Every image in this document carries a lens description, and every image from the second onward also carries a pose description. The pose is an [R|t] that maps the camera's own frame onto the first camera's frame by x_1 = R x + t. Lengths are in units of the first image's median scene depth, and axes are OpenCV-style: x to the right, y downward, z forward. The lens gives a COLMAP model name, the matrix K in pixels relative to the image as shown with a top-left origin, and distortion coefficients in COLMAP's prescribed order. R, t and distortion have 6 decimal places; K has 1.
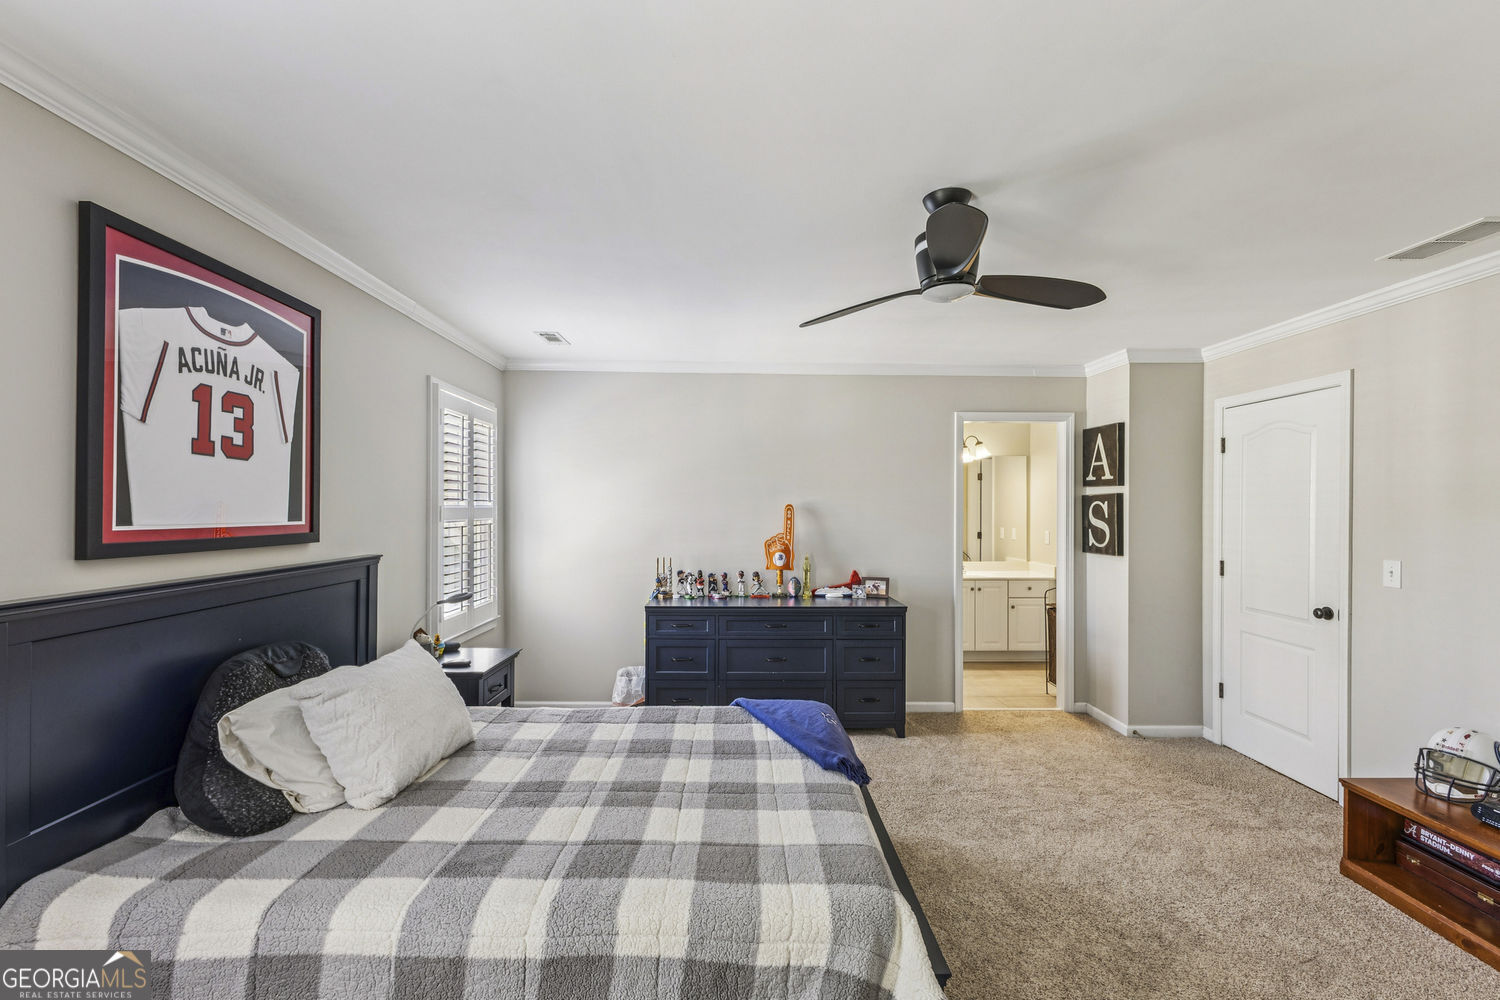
lens RADIAL K [[646.0, 0, 755.6], [0, 646.0, 502.6], [0, 0, 1]] dist [0.005287, -0.003840]
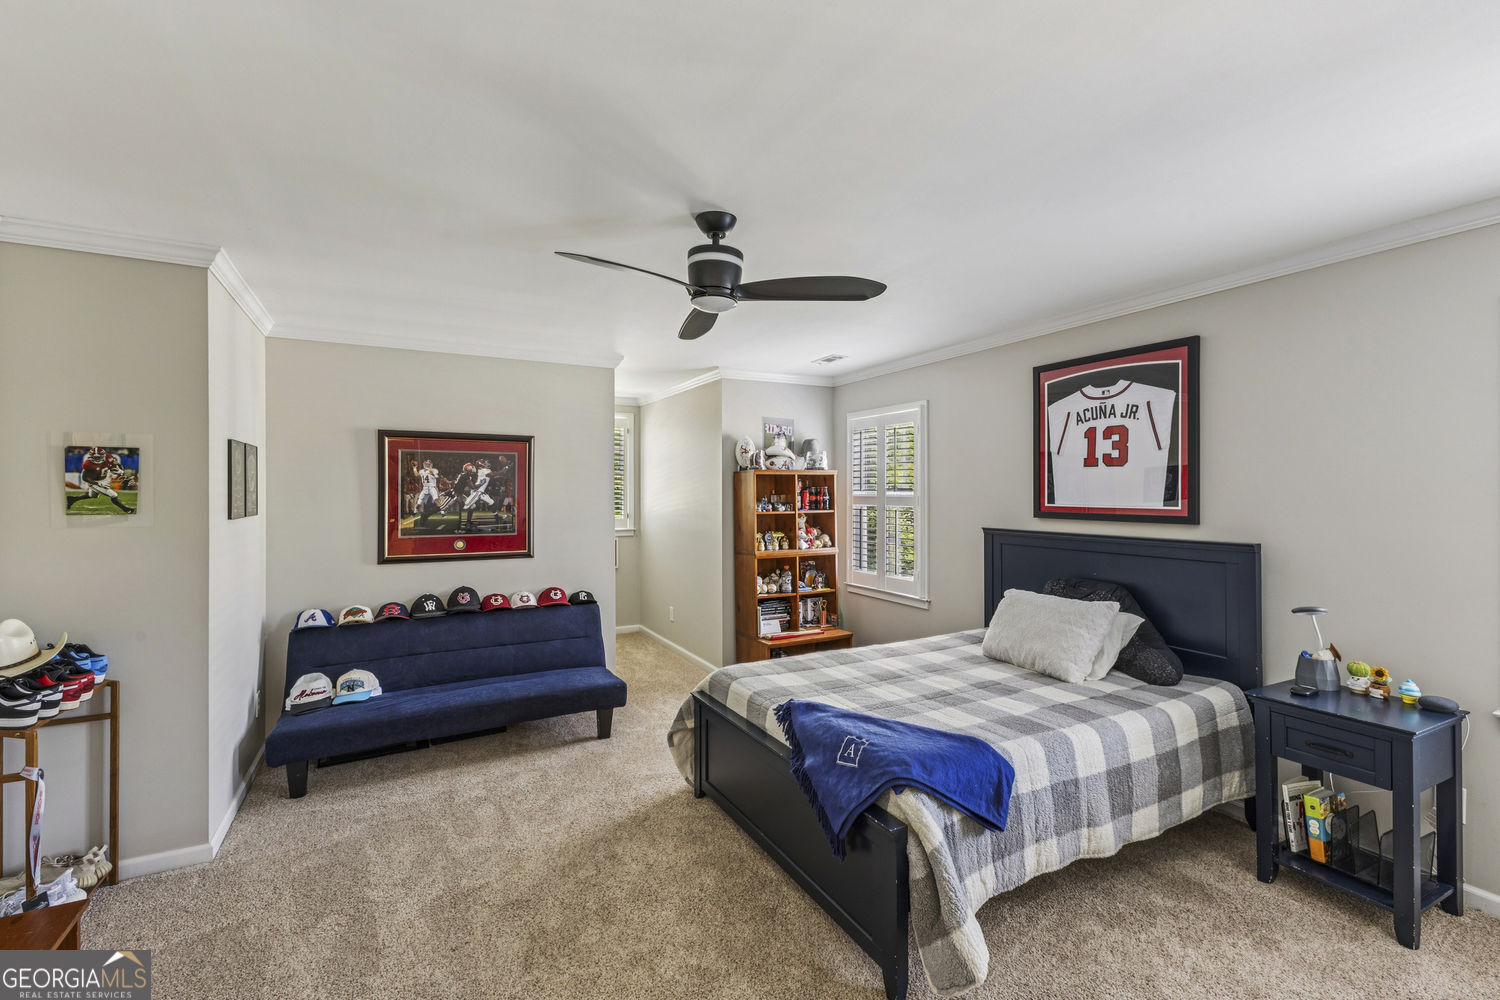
lens RADIAL K [[646.0, 0, 757.5], [0, 646.0, 492.6], [0, 0, 1]] dist [0.005287, -0.003840]
pose [[-0.890162, -0.002324, -0.455639, 0.744249], [-0.000984, 0.999994, -0.003179, 0.004846], [0.455644, -0.002381, -0.890159, 2.053472]]
